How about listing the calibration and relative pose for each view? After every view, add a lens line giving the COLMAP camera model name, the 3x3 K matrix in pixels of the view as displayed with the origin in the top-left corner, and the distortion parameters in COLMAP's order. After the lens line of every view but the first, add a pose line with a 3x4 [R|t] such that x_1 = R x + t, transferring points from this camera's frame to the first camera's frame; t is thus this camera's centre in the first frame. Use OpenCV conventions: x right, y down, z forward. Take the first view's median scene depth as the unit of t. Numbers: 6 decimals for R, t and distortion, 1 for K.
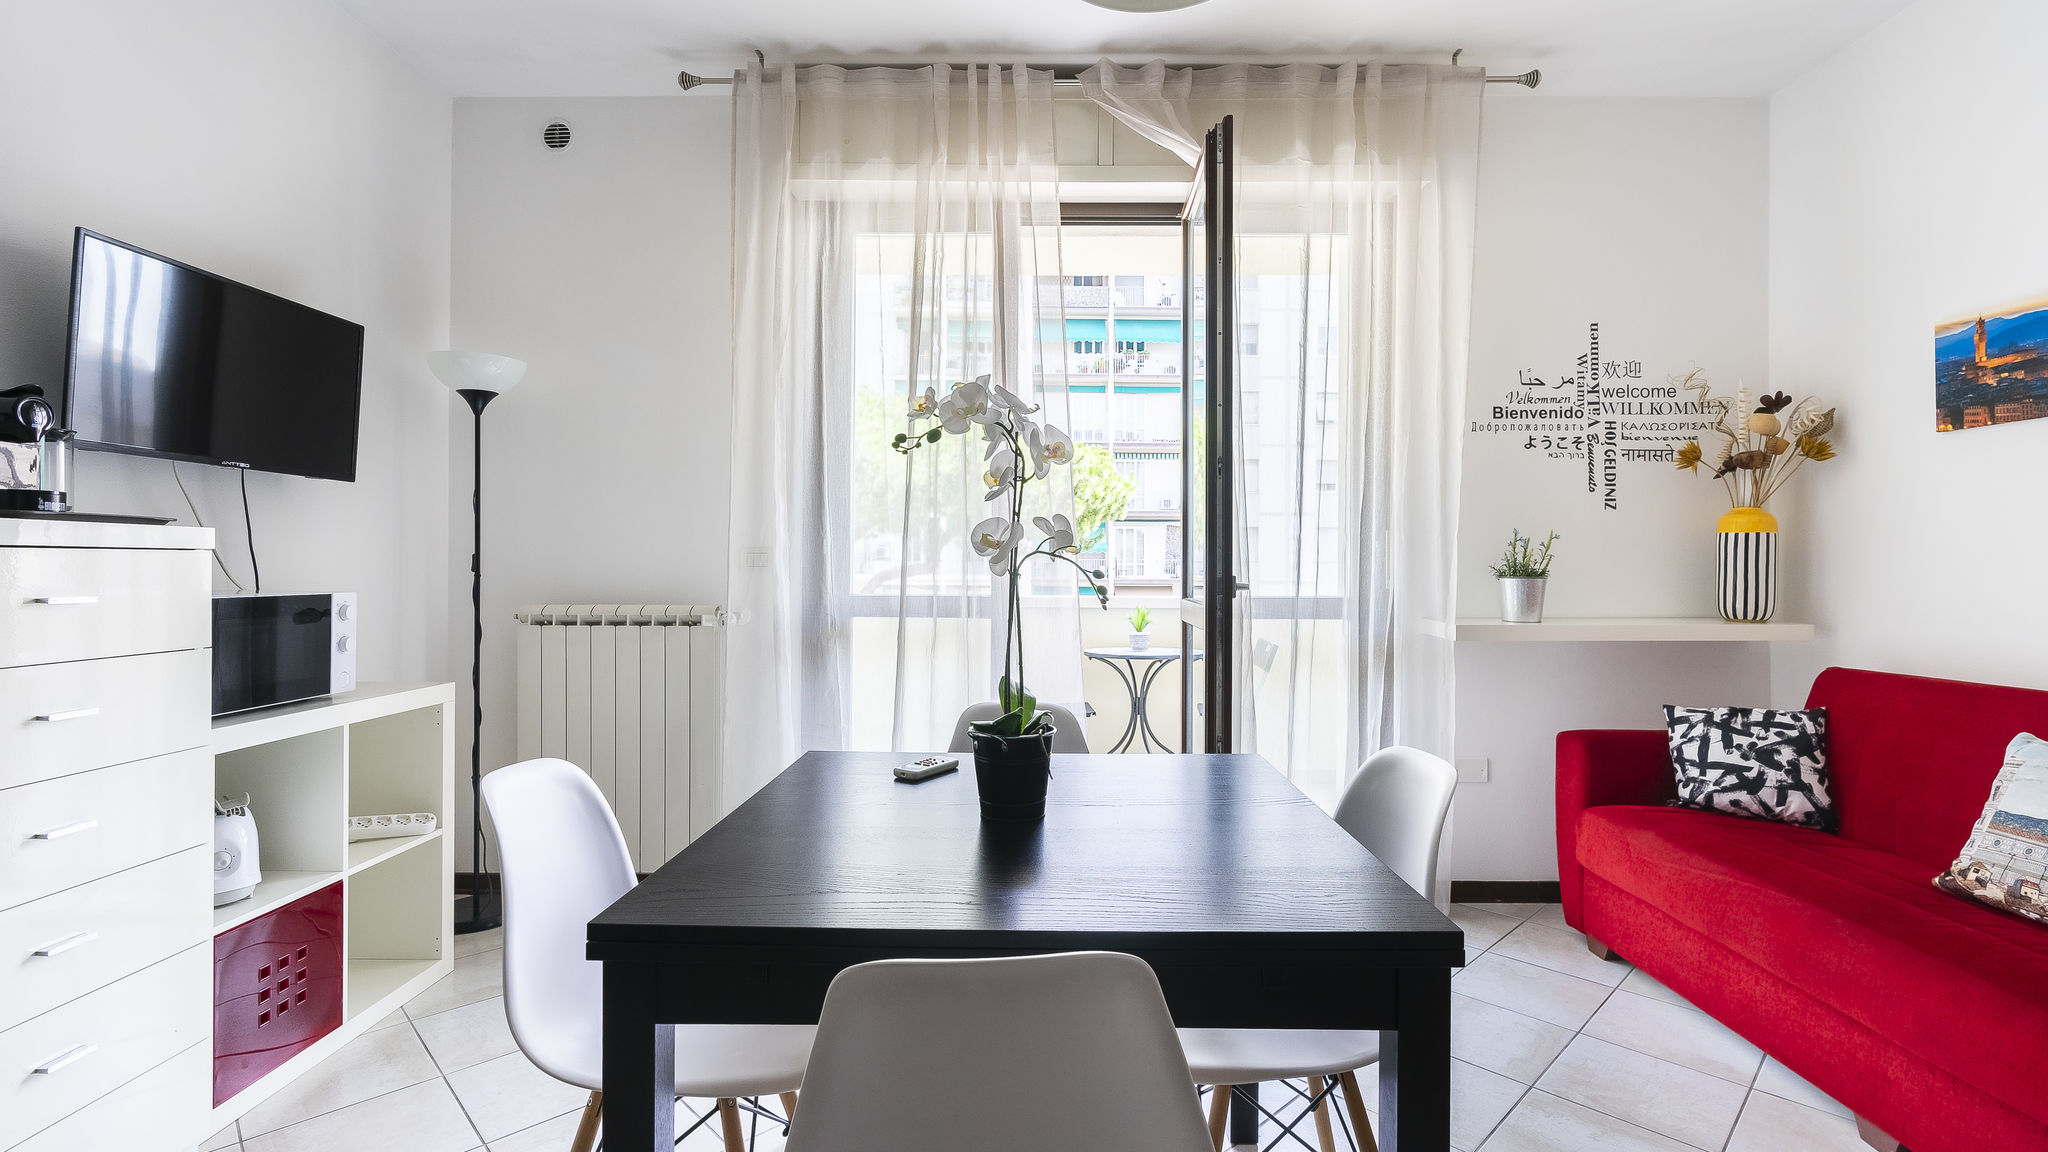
lens RADIAL K [[934.4, 0, 1048.8], [0, 934.4, 560.9], [0, 0, 1]] dist [-0.007381, 0.005387]
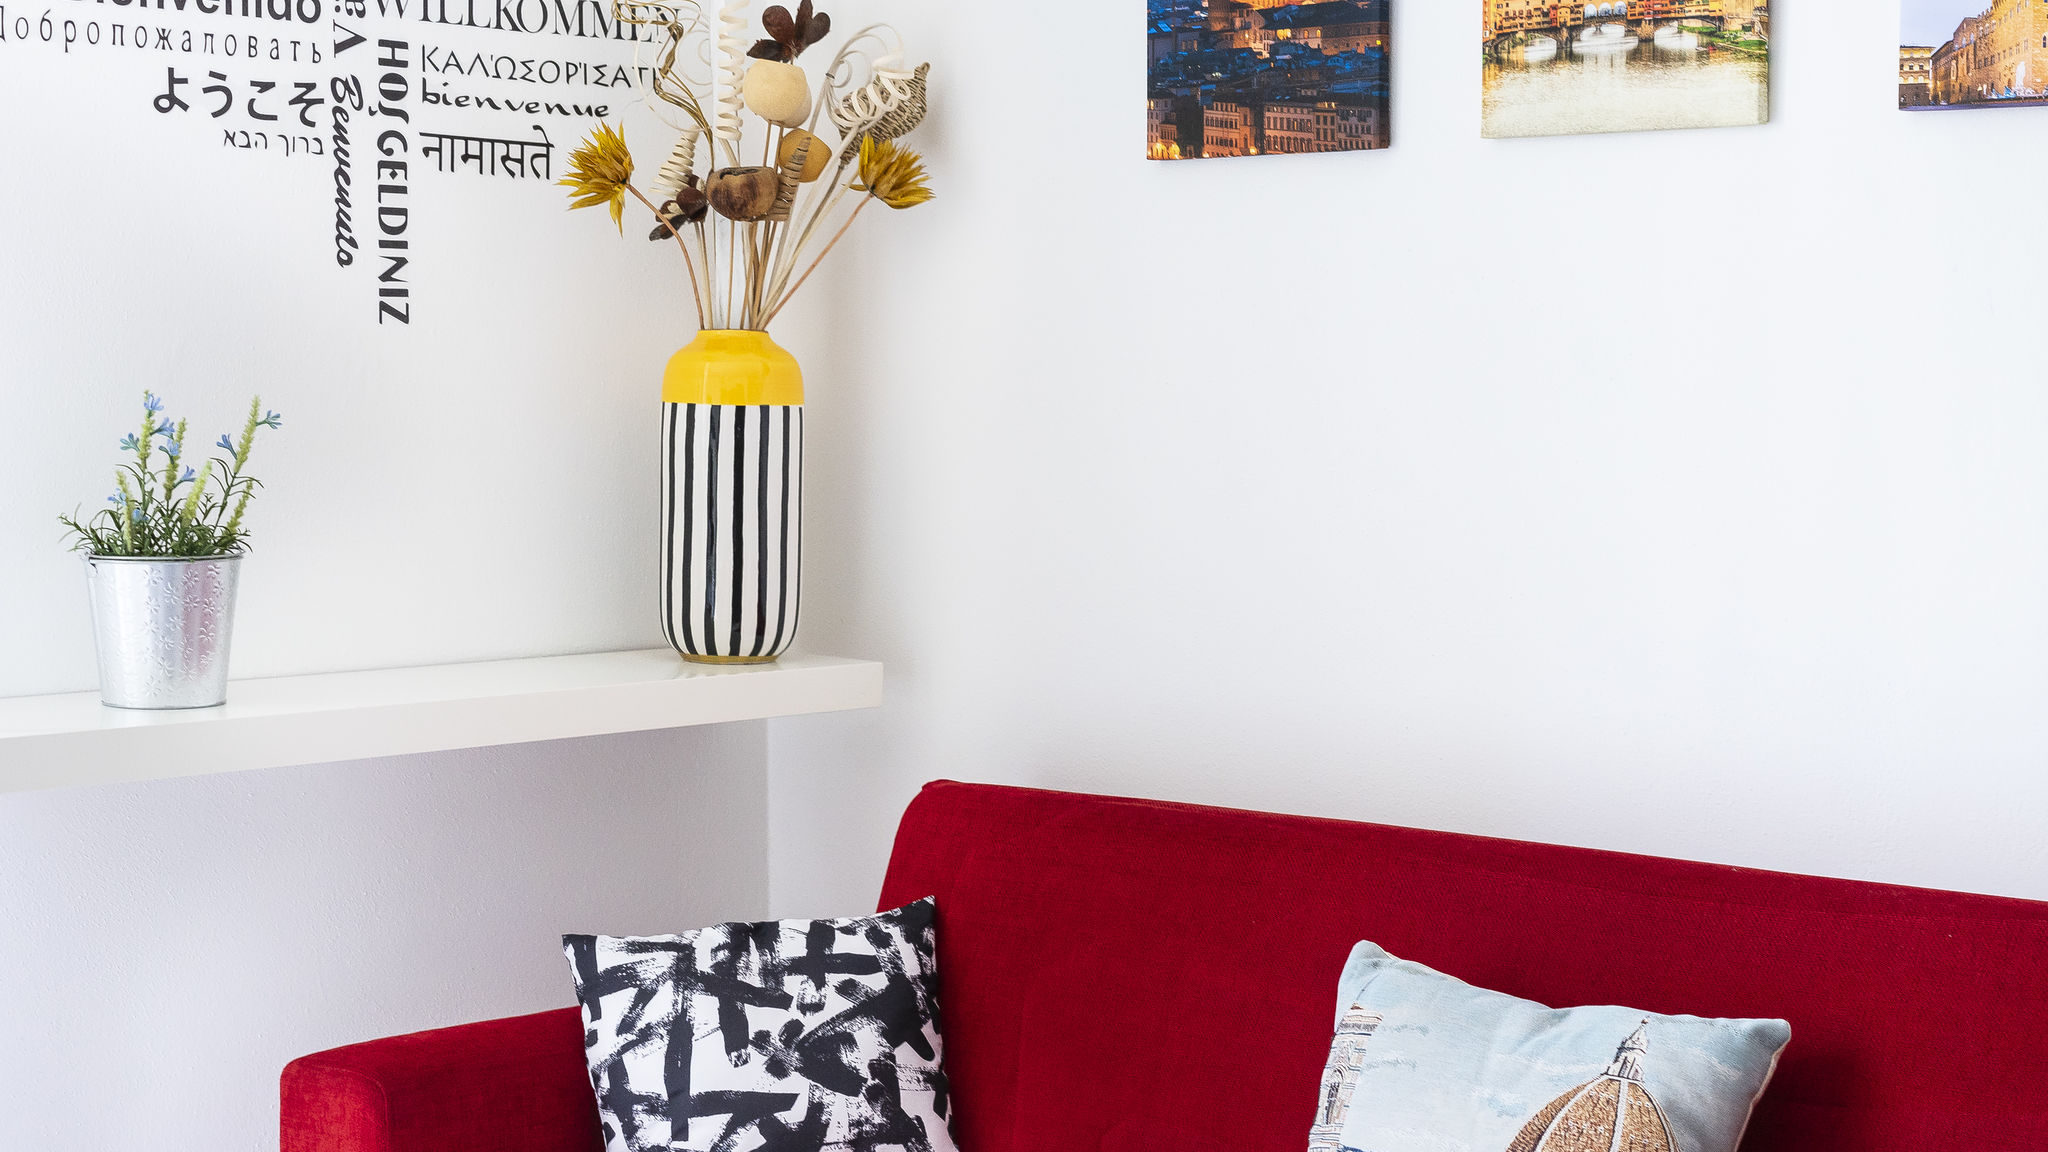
lens RADIAL K [[3256.5, 0, 1018.2], [0, 3256.5, 564.0], [0, 0, 1]] dist [-0.008369, 0.000000]
pose [[0.679374, -0.037499, 0.732833, -0.067888], [-0.009397, 0.998167, 0.059788, -0.045601], [-0.733732, -0.047505, 0.677776, 0.107071]]
